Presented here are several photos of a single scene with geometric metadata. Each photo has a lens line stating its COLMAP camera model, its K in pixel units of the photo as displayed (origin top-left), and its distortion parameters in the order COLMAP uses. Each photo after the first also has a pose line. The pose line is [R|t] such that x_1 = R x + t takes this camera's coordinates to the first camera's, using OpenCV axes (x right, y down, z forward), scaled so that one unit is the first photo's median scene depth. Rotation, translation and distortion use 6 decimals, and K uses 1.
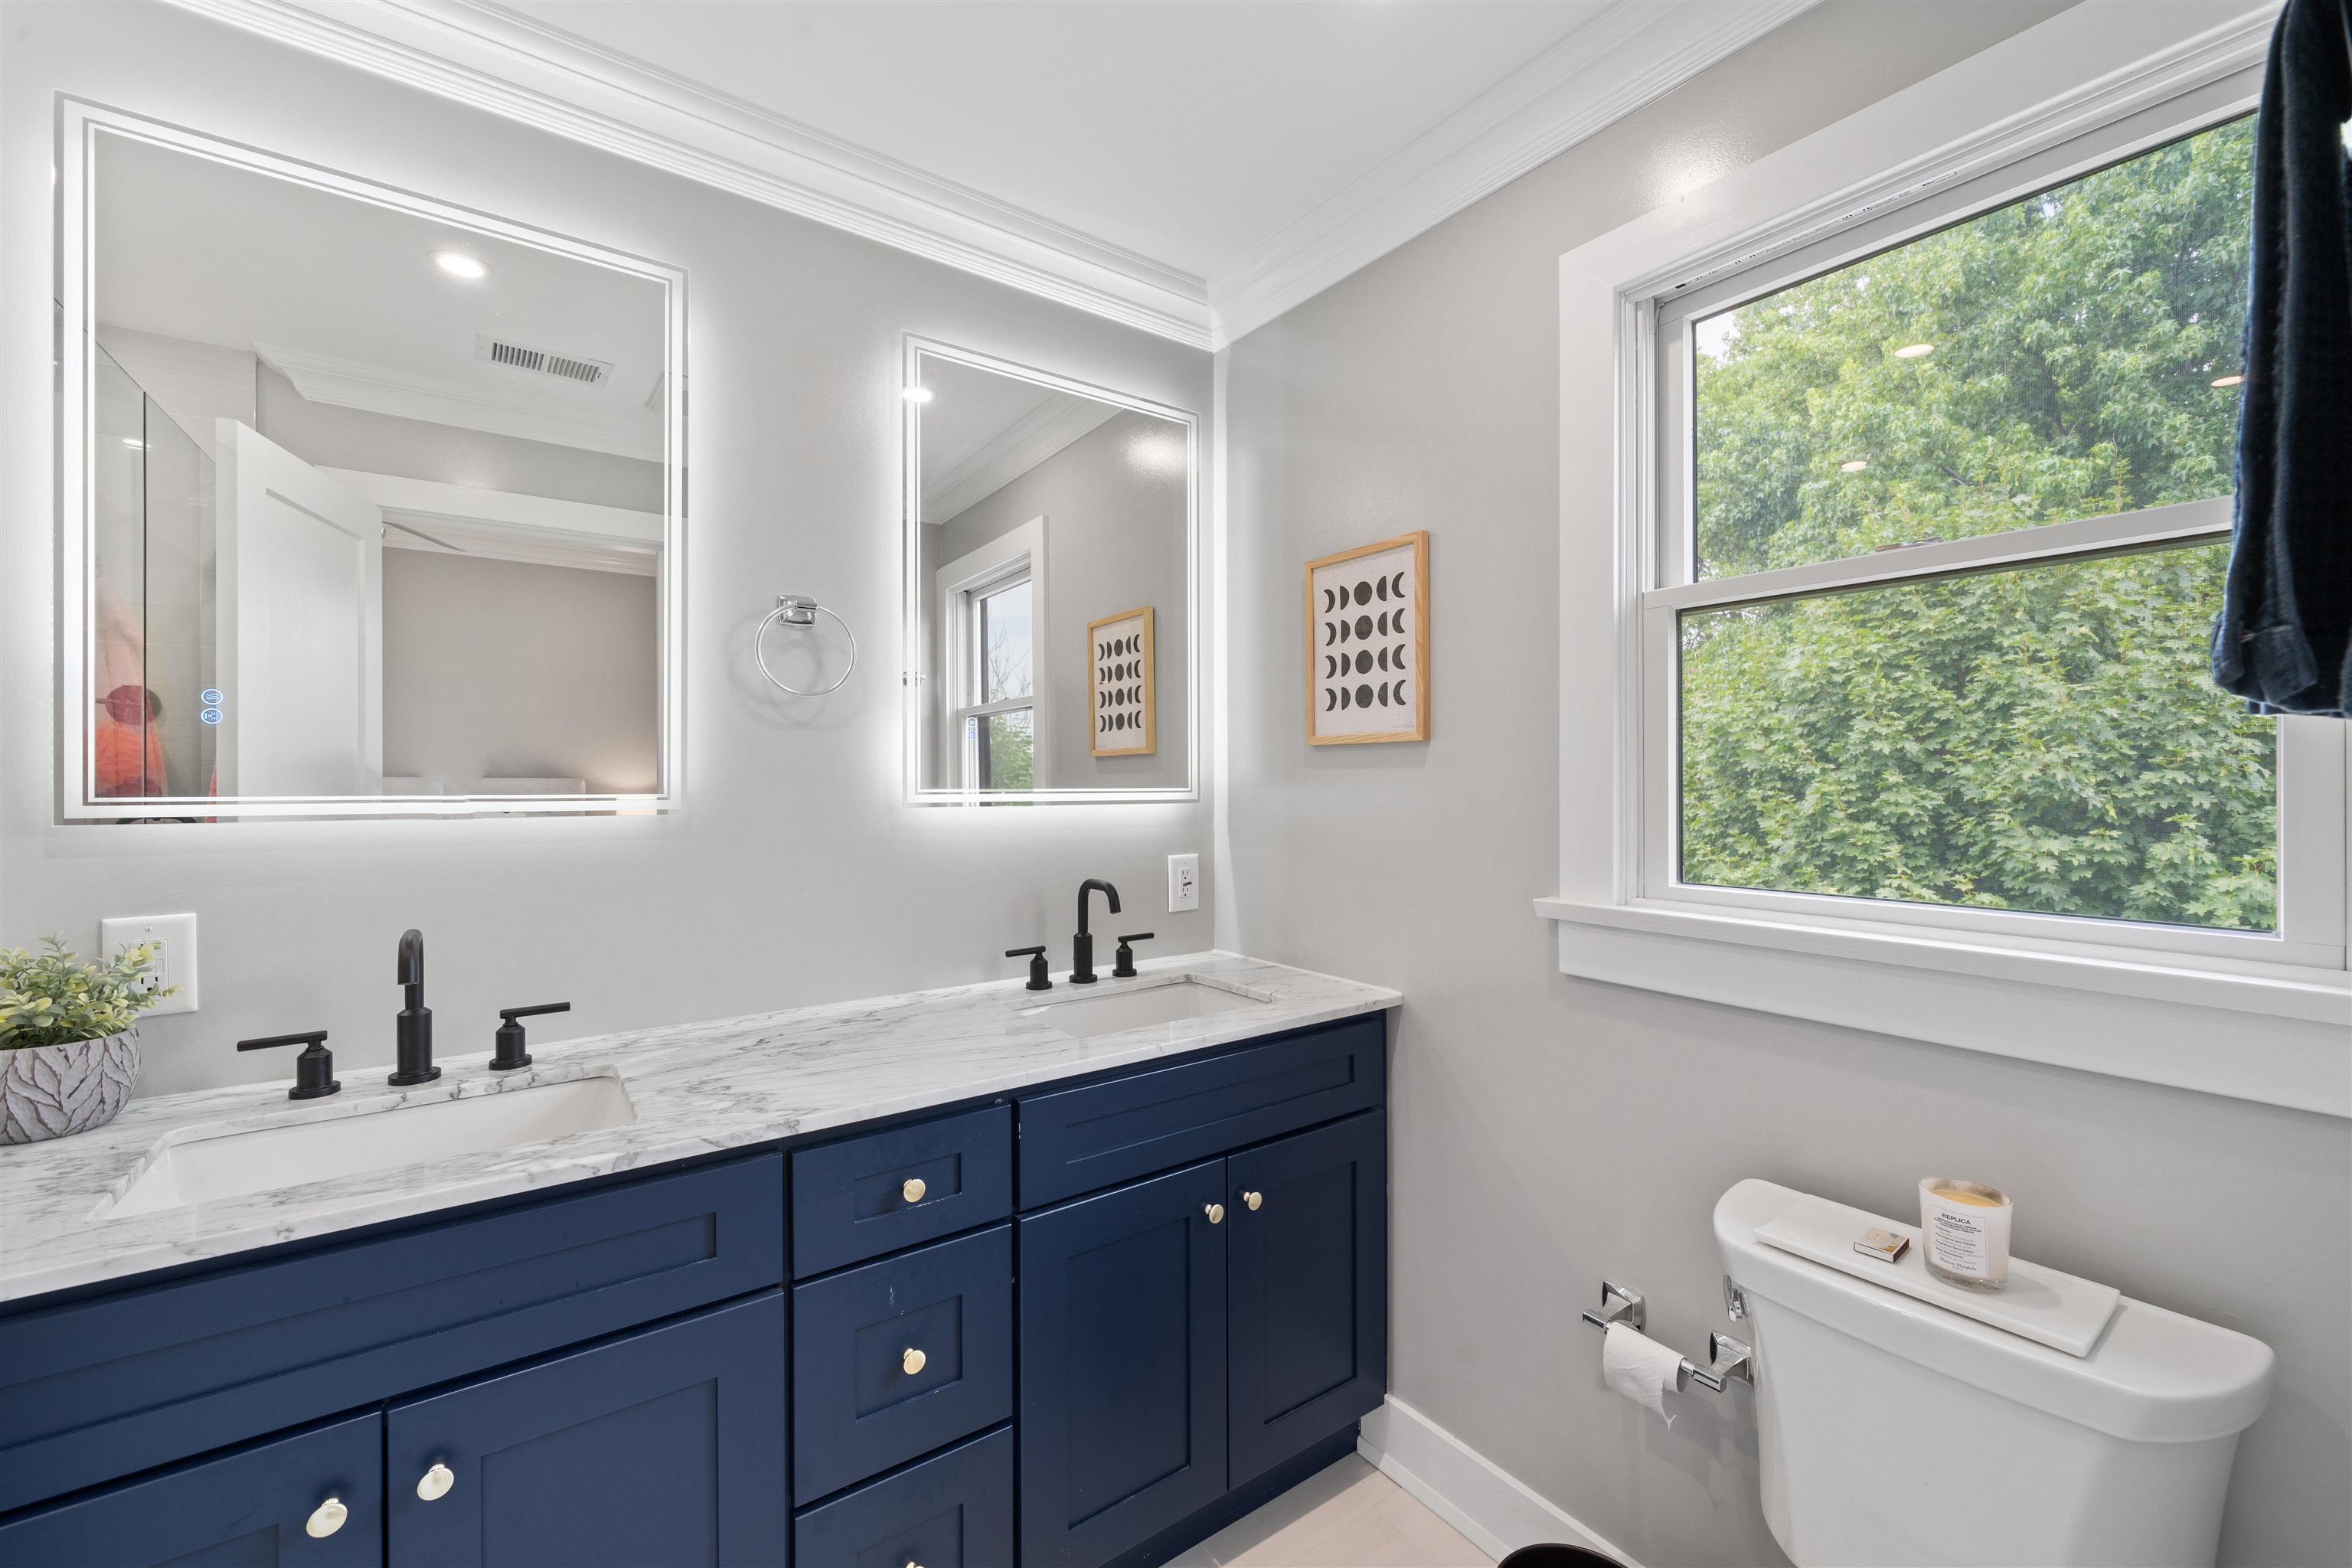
lens RADIAL K [[935.0, 0, 1175.3], [0, 935.0, 772.8], [0, 0, 1]] dist [-0.000665, 0.000253]
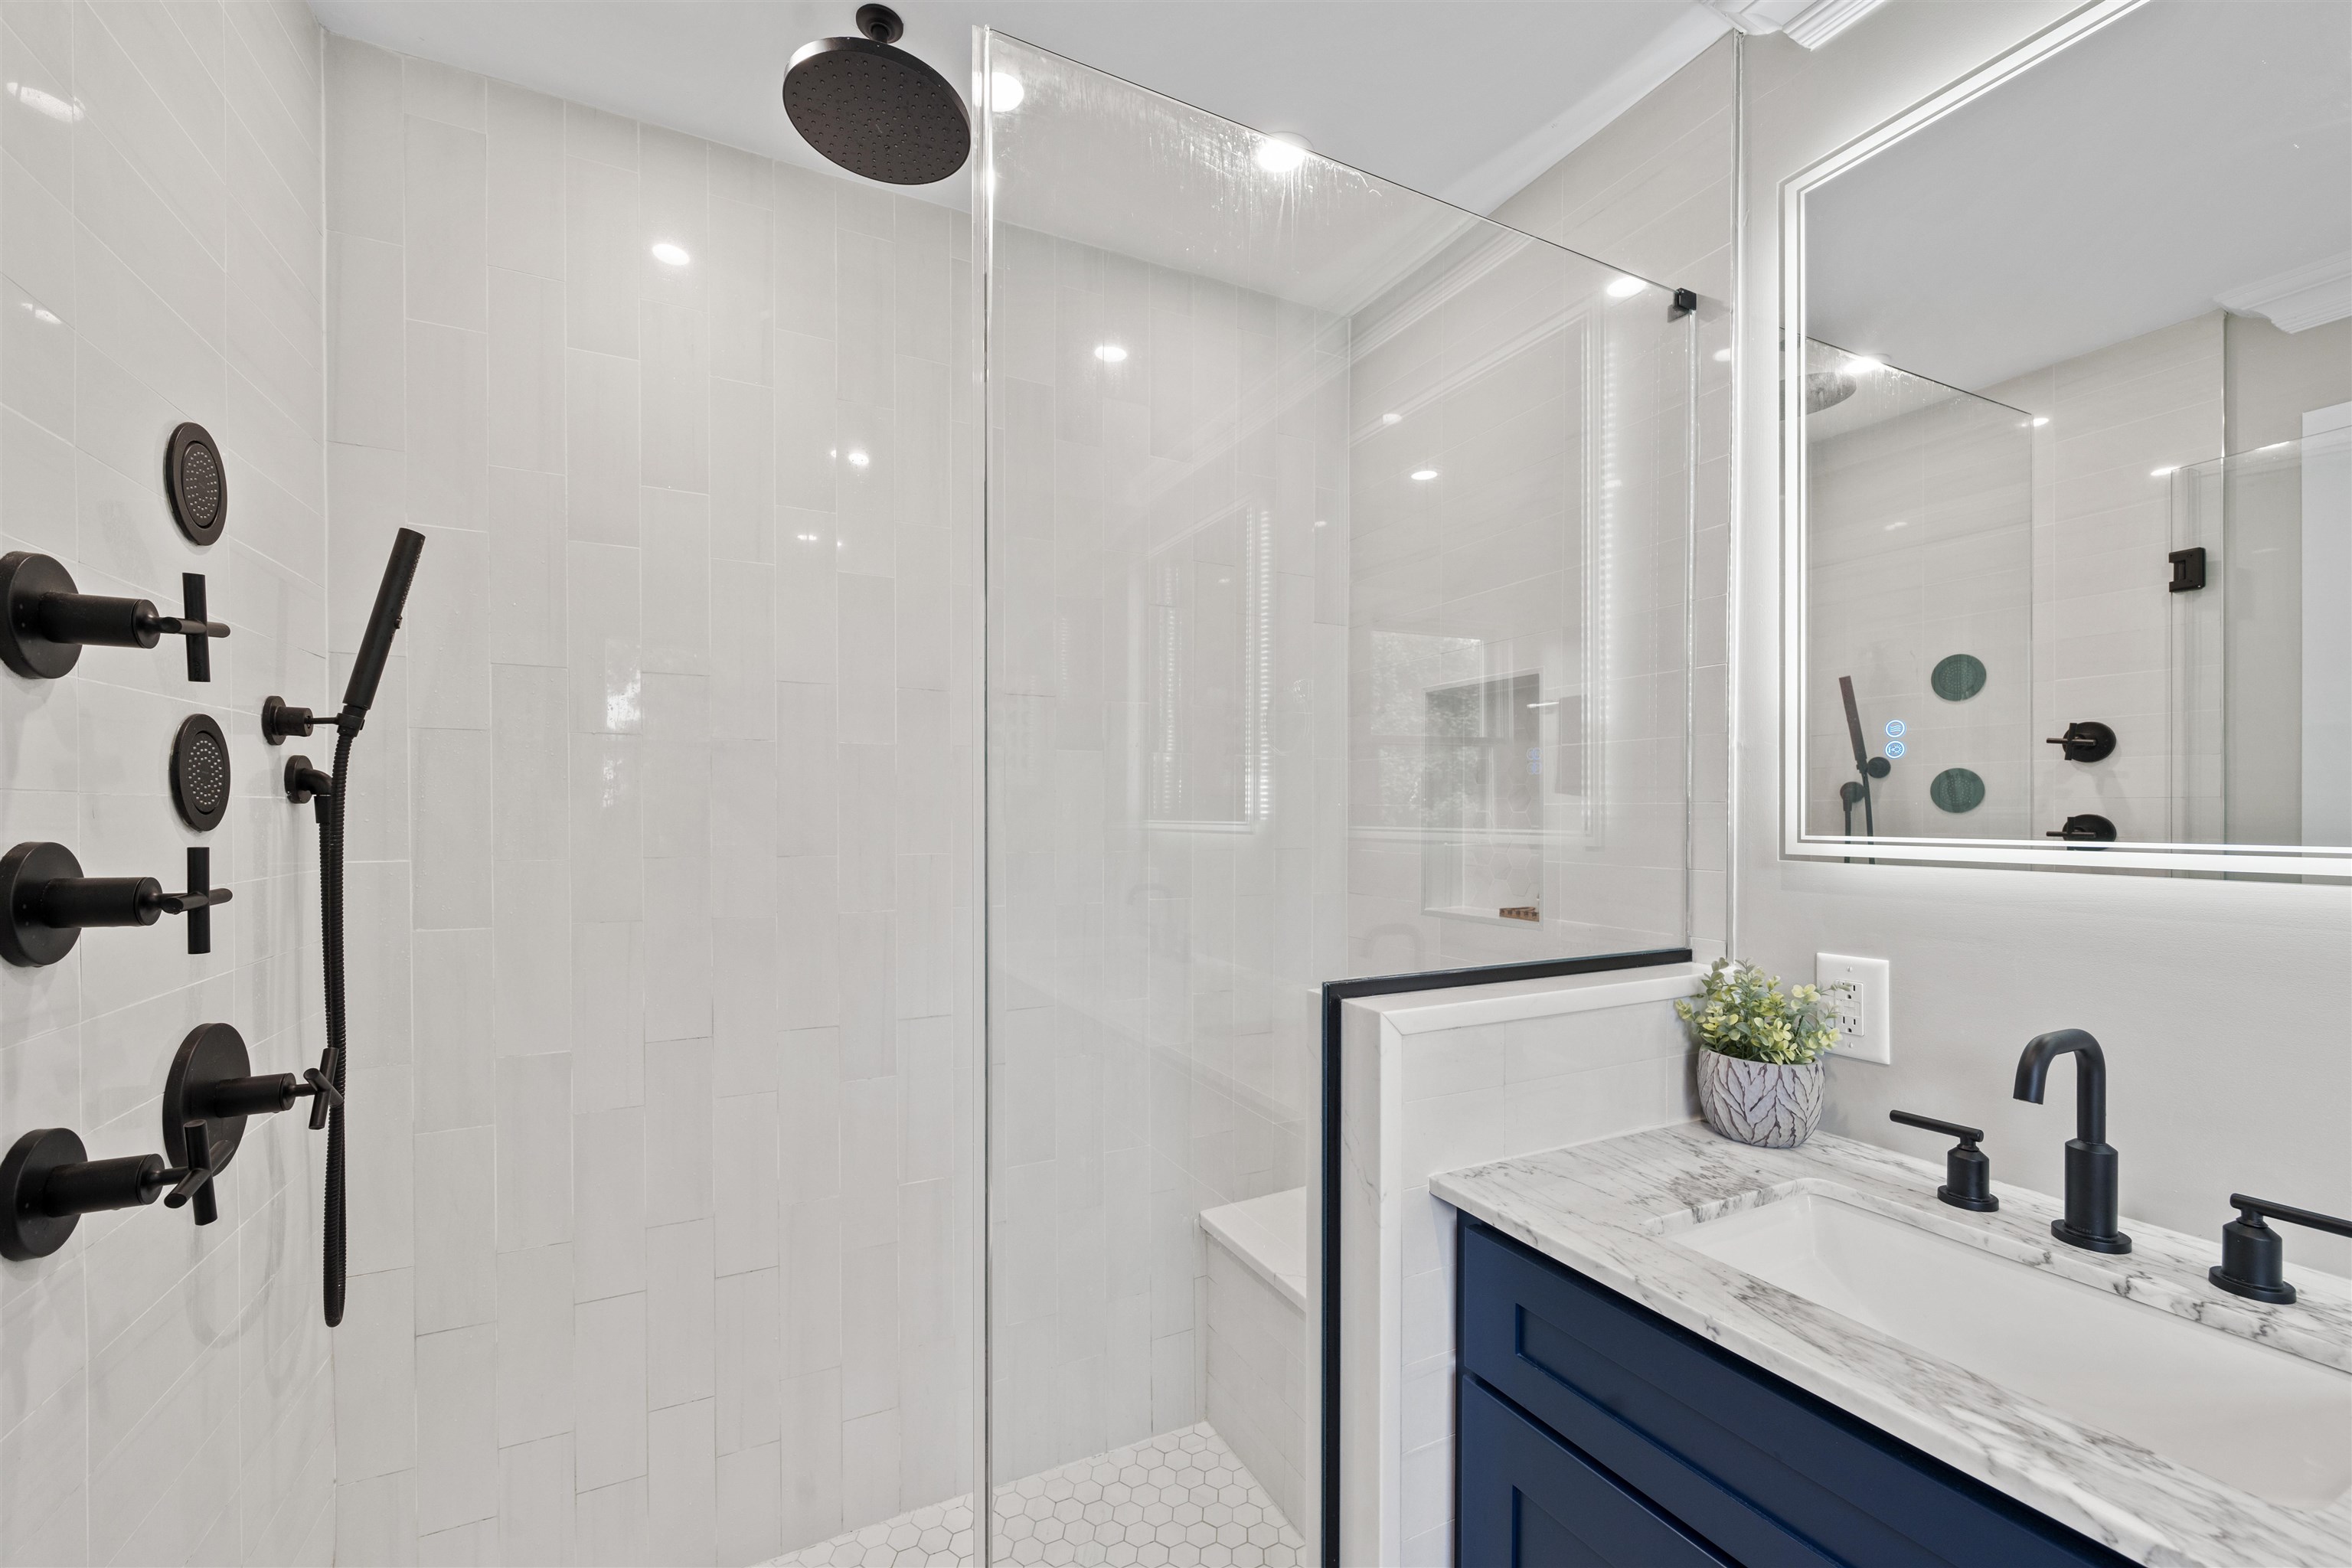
lens RADIAL K [[956.5, 0, 1181.2], [0, 956.5, 822.2], [0, 0, 1]] dist [-0.001102, 0.000193]
pose [[-0.159592, 0.008338, -0.987148, 0.012738], [0.004675, 0.999960, 0.007690, 0.000746], [0.987172, -0.003388, -0.159624, 0.477389]]
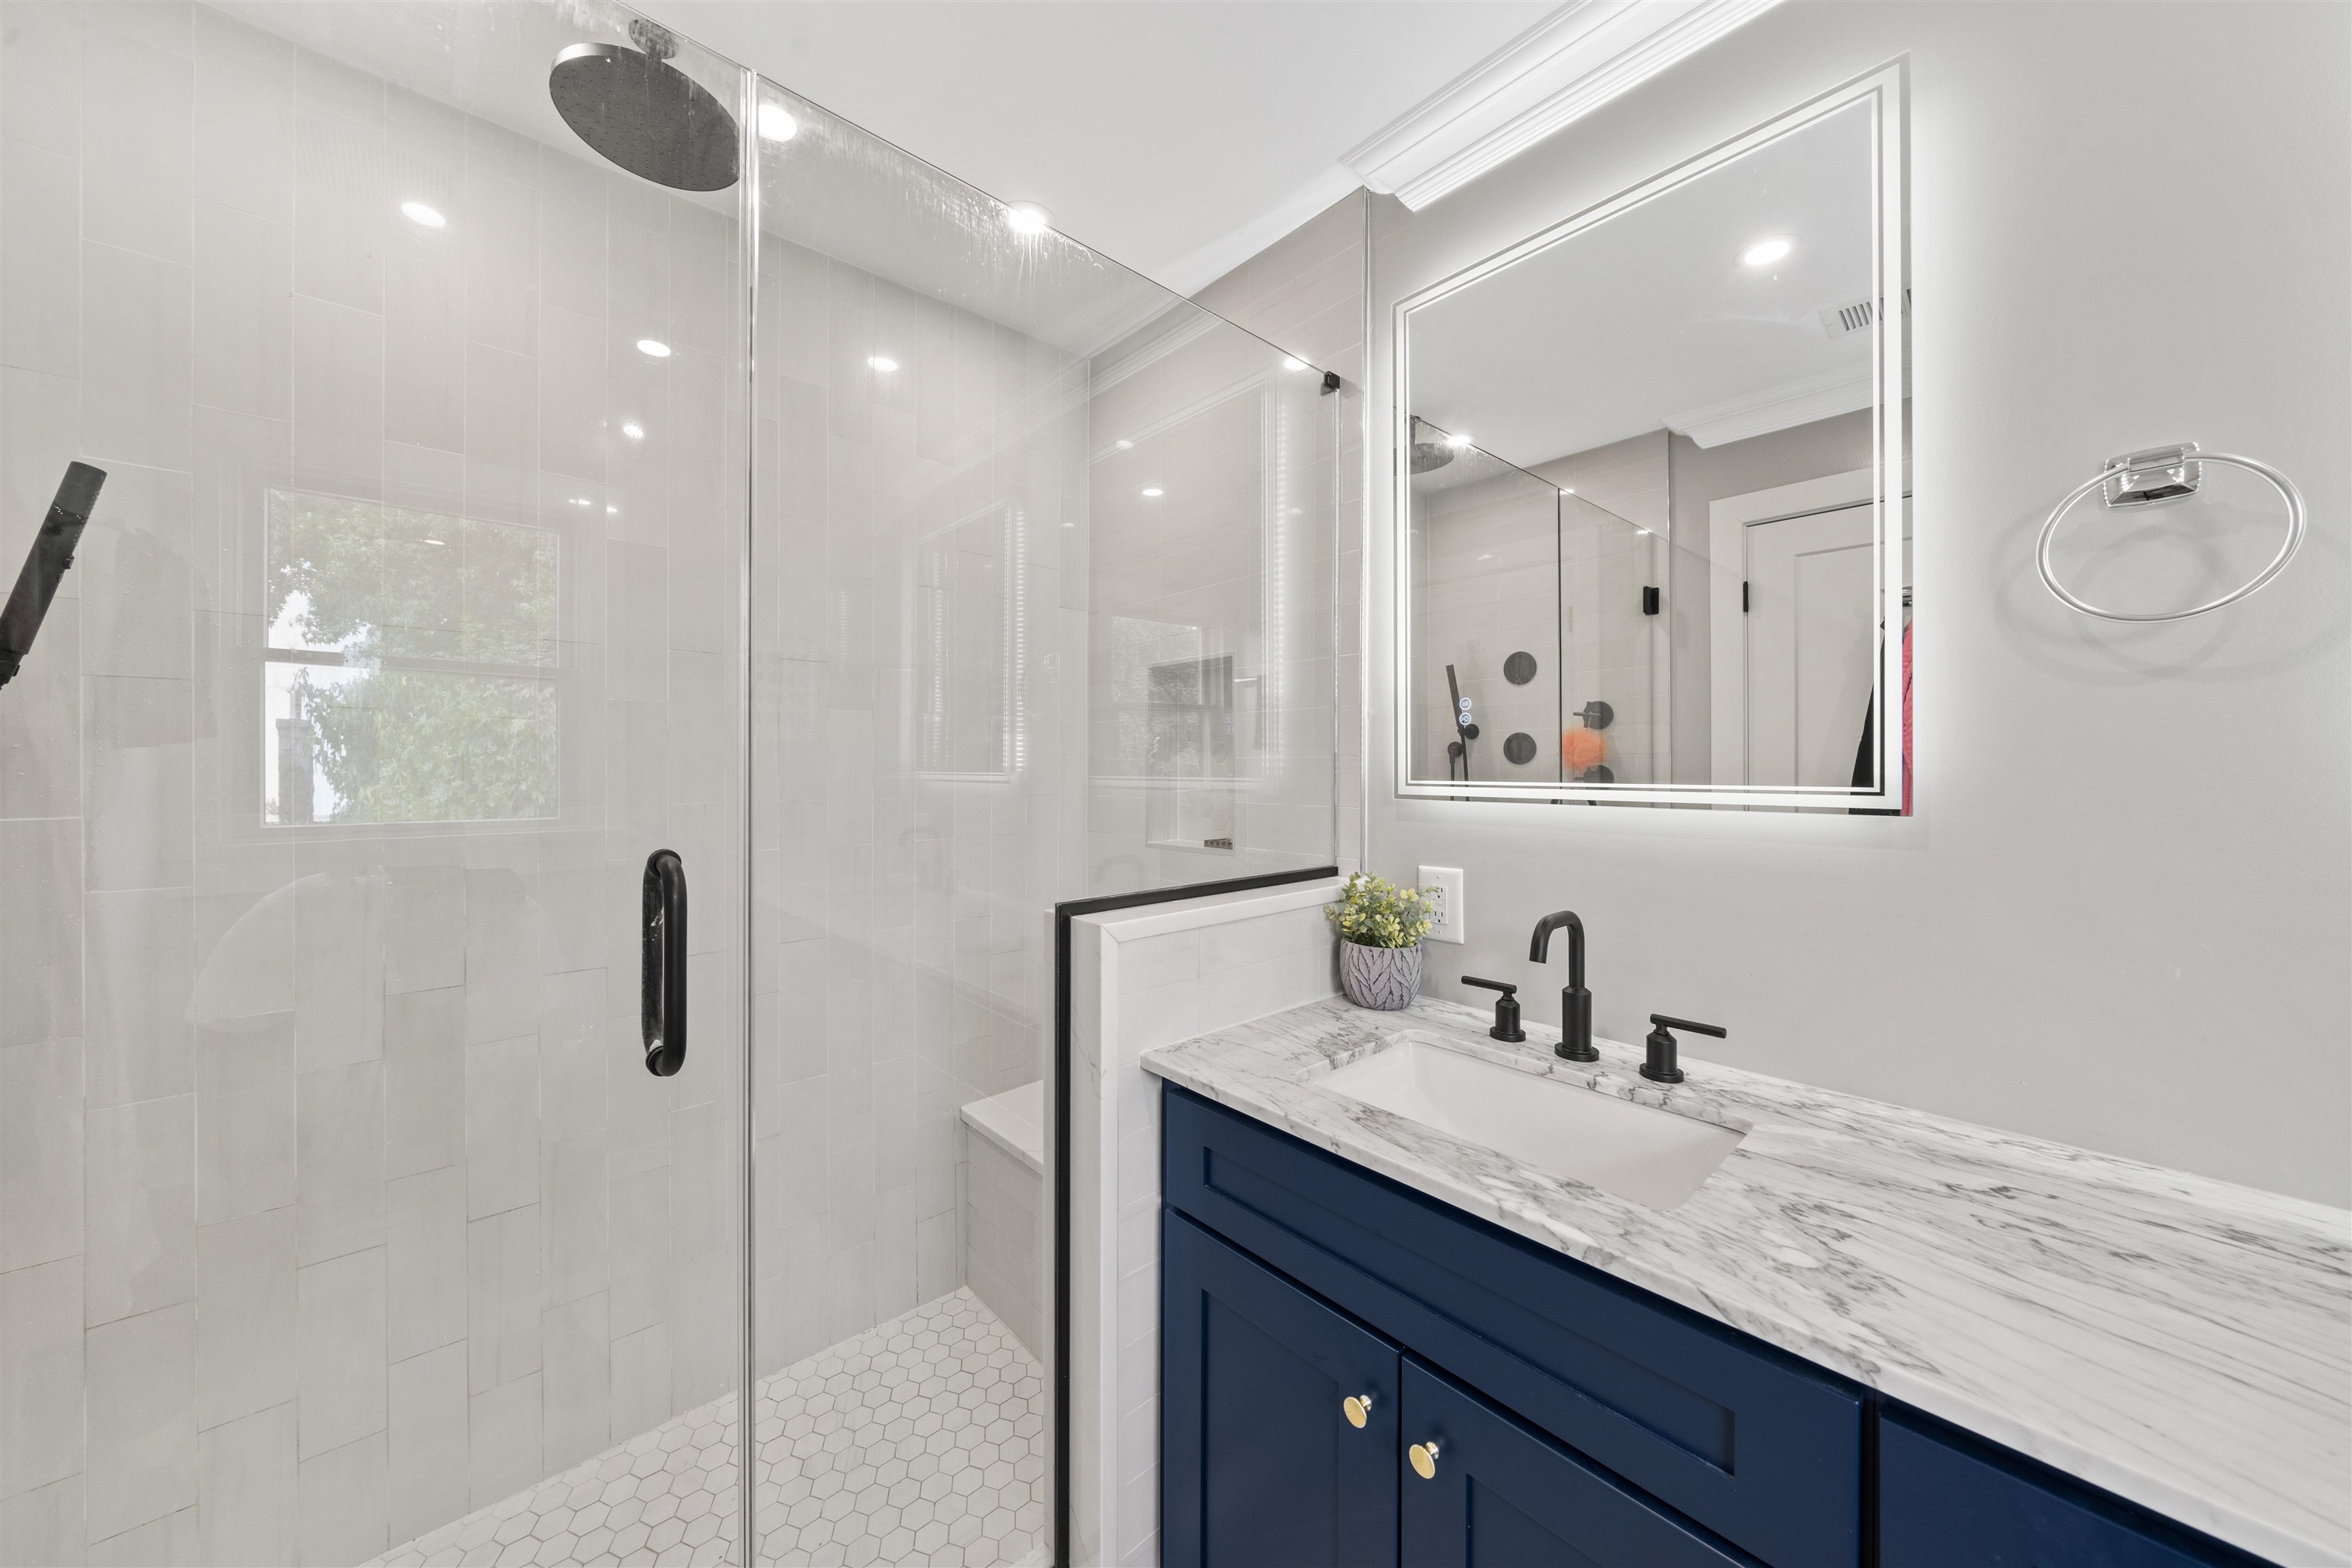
lens RADIAL K [[806.3, 0, 1170.1], [0, 806.3, 765.2], [0, 0, 1]] dist [-0.003645, -0.000235]
pose [[0.098234, -0.001713, -0.995162, 0.040876], [0.006942, 0.999975, -0.001036, 0.002311], [0.995139, -0.006807, 0.098243, 0.507760]]
